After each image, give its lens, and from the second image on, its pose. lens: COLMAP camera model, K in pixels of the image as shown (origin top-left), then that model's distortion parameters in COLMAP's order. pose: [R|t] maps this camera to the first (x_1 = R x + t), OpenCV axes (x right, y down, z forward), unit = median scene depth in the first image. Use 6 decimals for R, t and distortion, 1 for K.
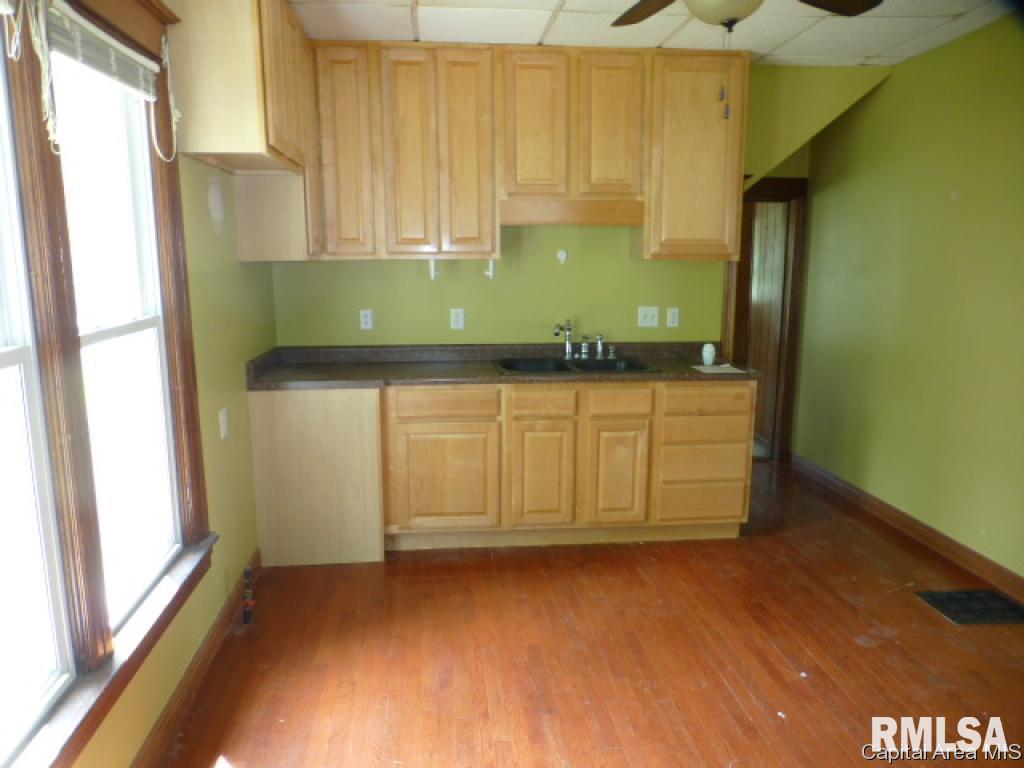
lens RADIAL K [[722.6, 0, 511.4], [0, 722.6, 383.2], [0, 0, 1]] dist [-0.003662, -0.001853]
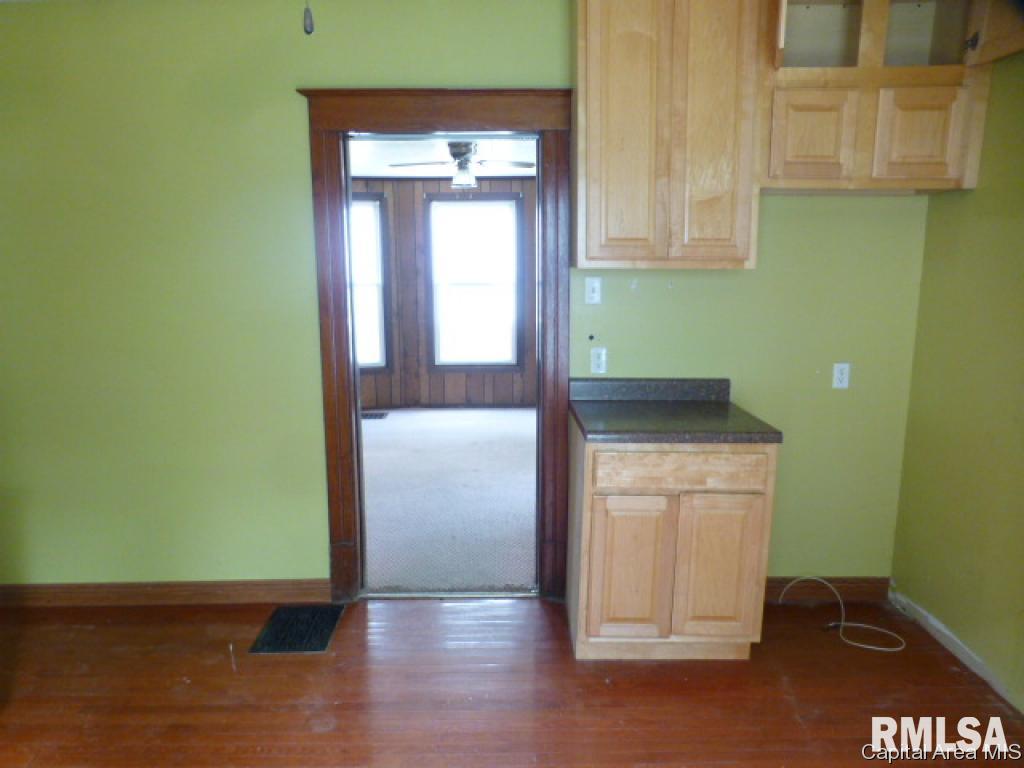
lens RADIAL K [[722.6, 0, 510.0], [0, 722.6, 385.1], [0, 0, 1]] dist [-0.003662, -0.001853]
pose [[0.106060, -0.186340, 0.976744, -0.200104], [0.187578, 0.968398, 0.164379, -0.106285], [-0.976507, 0.165782, 0.137662, 0.483969]]
